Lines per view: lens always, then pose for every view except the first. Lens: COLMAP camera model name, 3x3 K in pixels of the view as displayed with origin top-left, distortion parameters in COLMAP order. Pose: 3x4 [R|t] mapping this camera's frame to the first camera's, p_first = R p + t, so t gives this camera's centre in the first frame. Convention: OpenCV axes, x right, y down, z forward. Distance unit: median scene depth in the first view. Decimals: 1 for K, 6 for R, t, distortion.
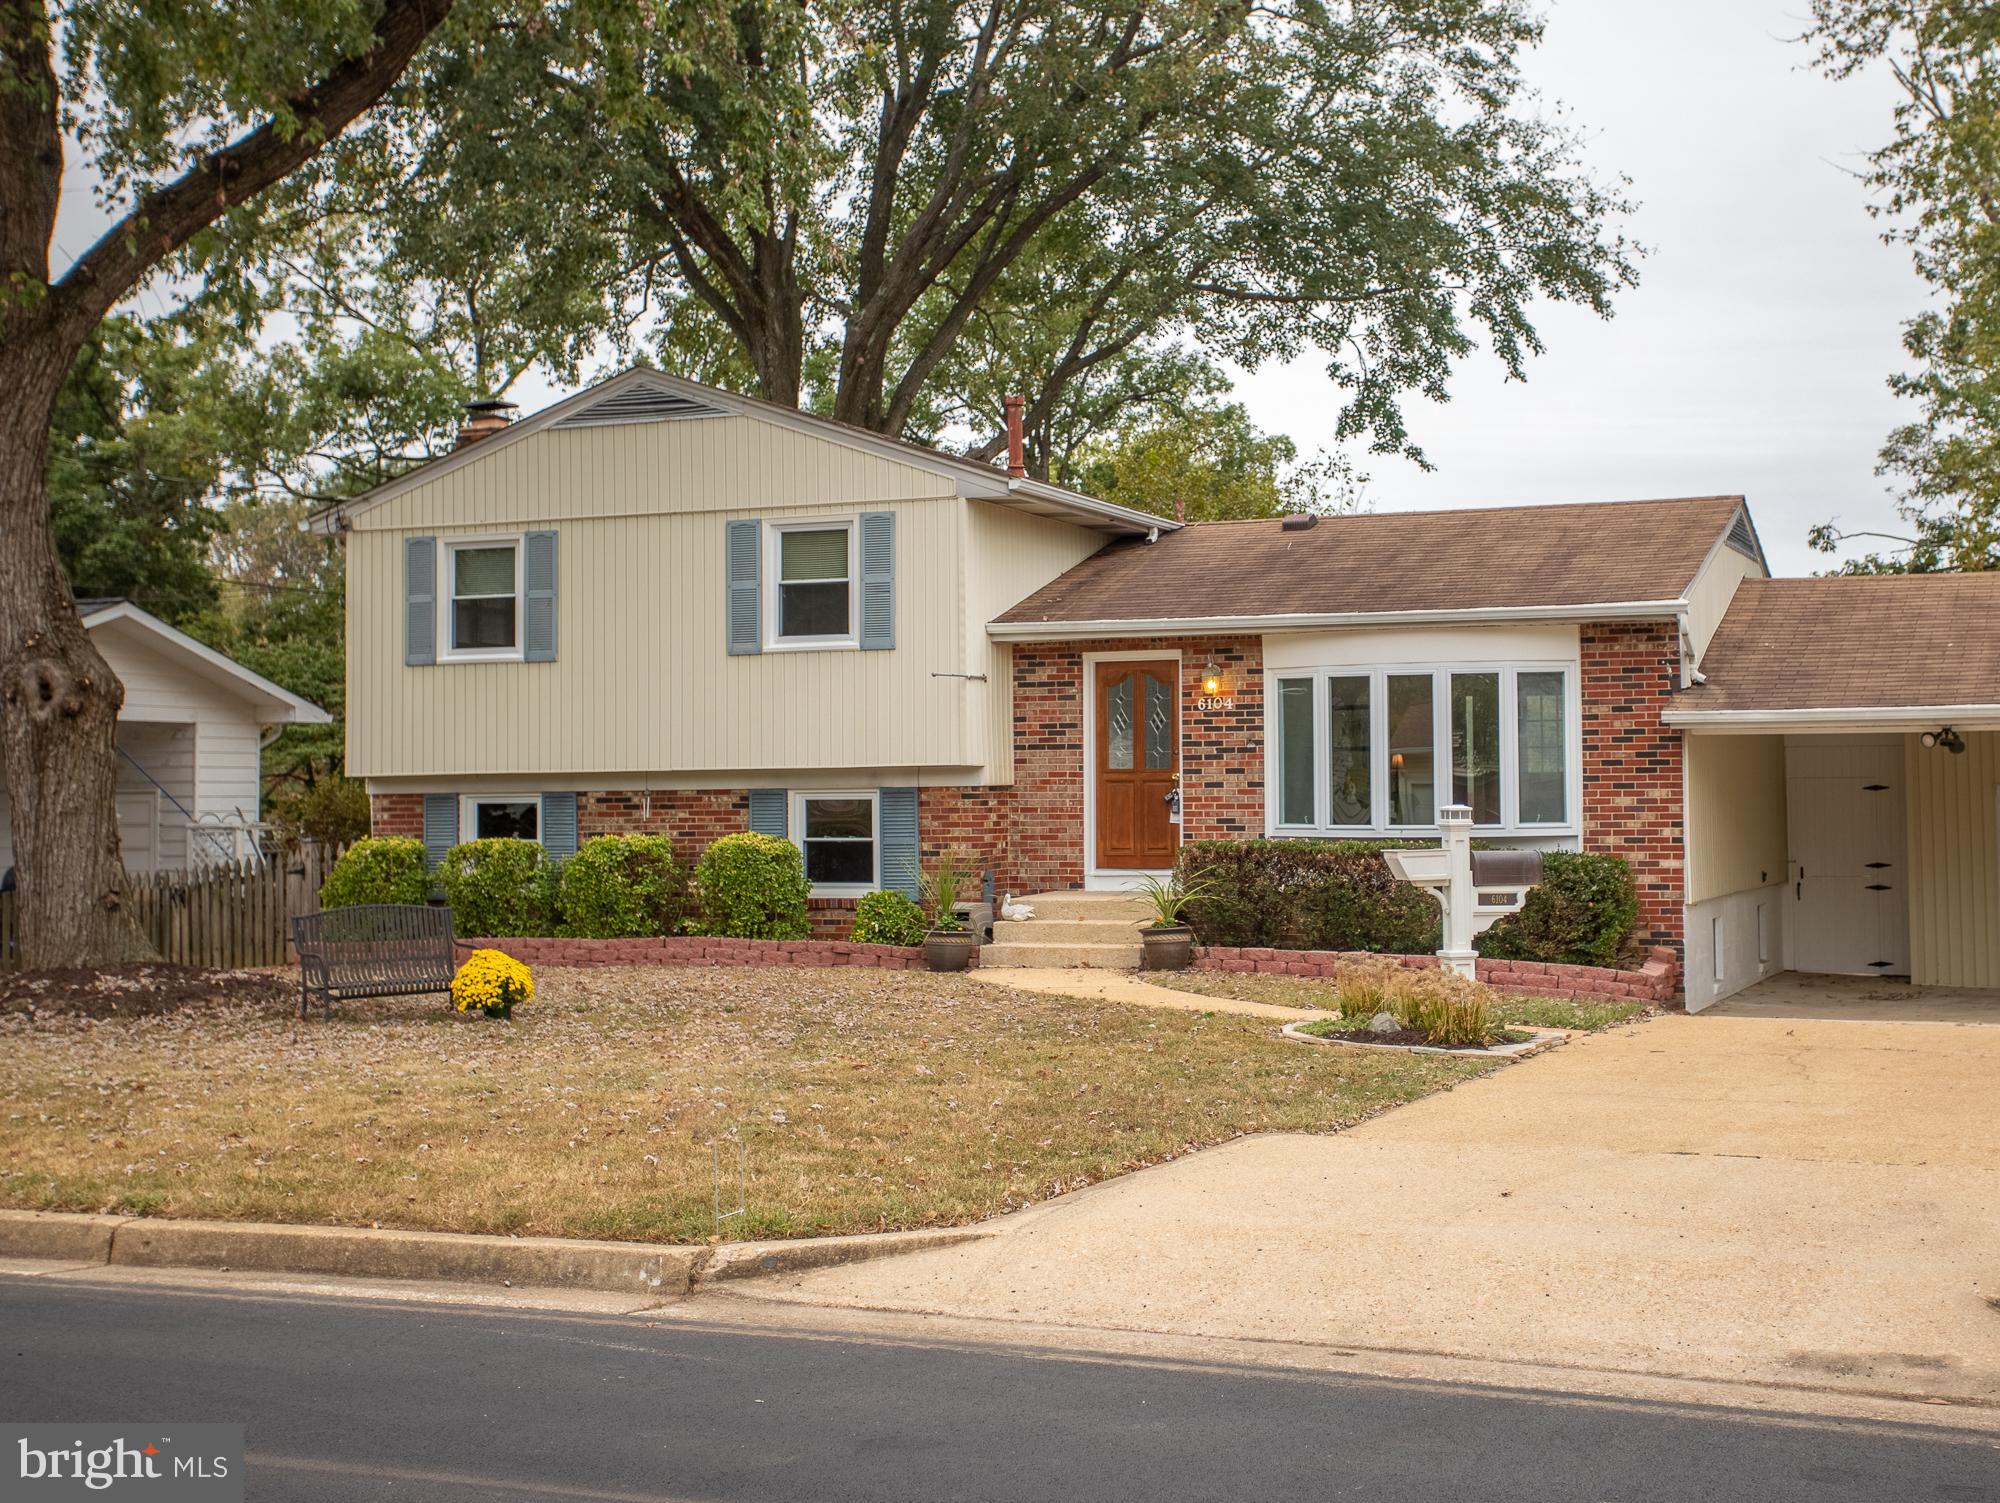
lens RADIAL K [[2632.1, 0, 1163.6], [0, 2632.1, 689.9], [0, 0, 1]] dist [0.029455, 0.075580]
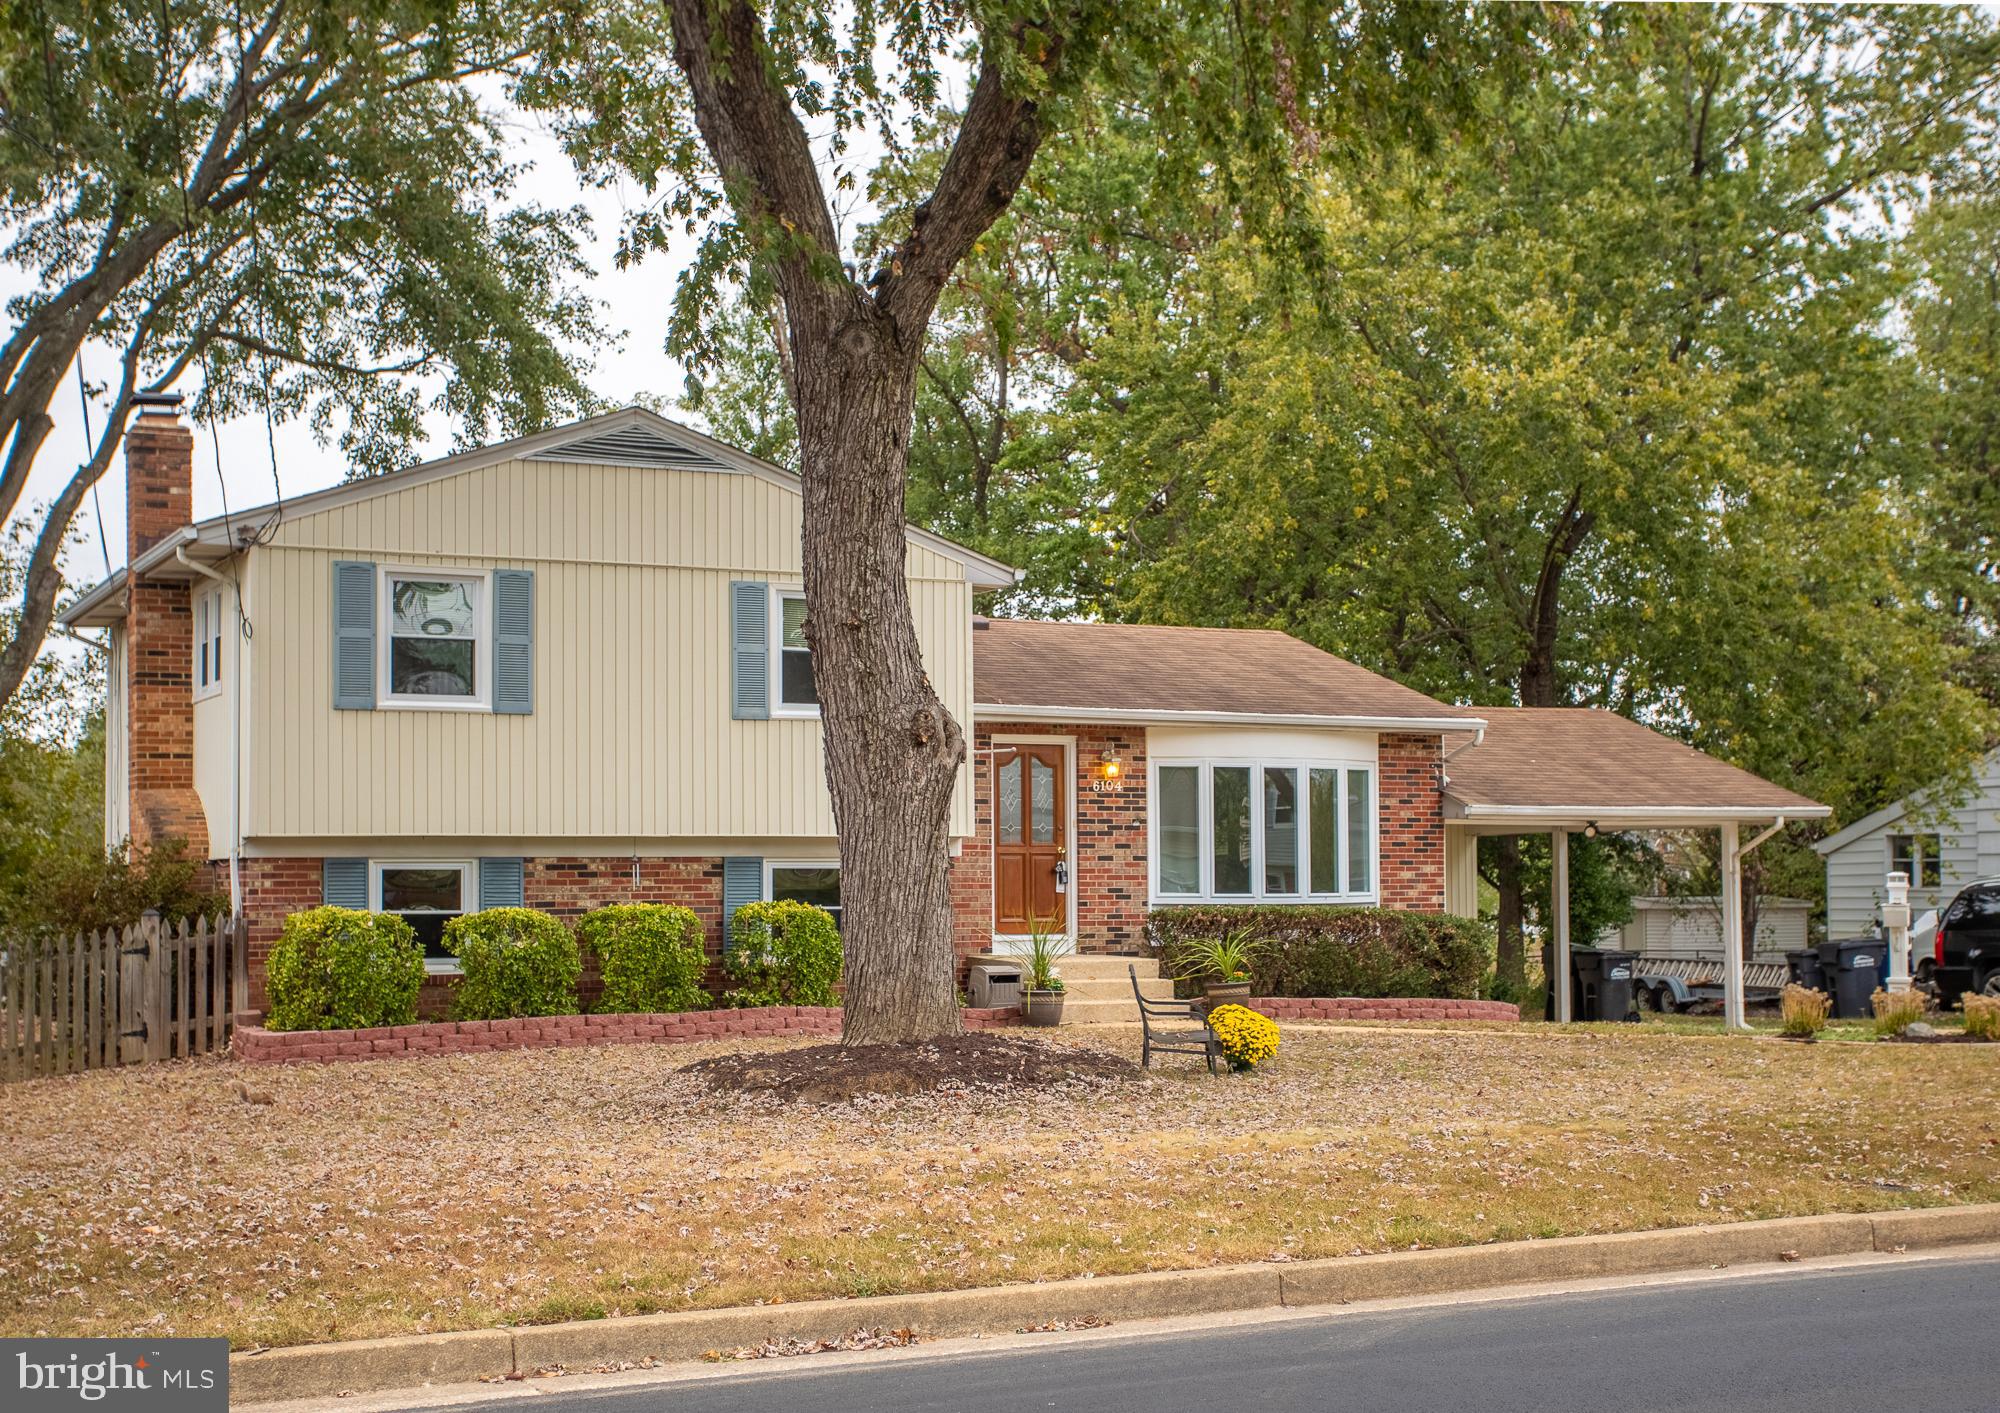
lens RADIAL K [[2558.7, 0, 999.3], [0, 2558.7, 786.3], [0, 0, 1]] dist [0.021767, 0.033261]
pose [[0.678563, 0.033148, 0.733794, -0.822251], [-0.032635, 0.999355, -0.014966, 0.023519], [-0.733817, -0.013792, 0.679207, 0.296520]]
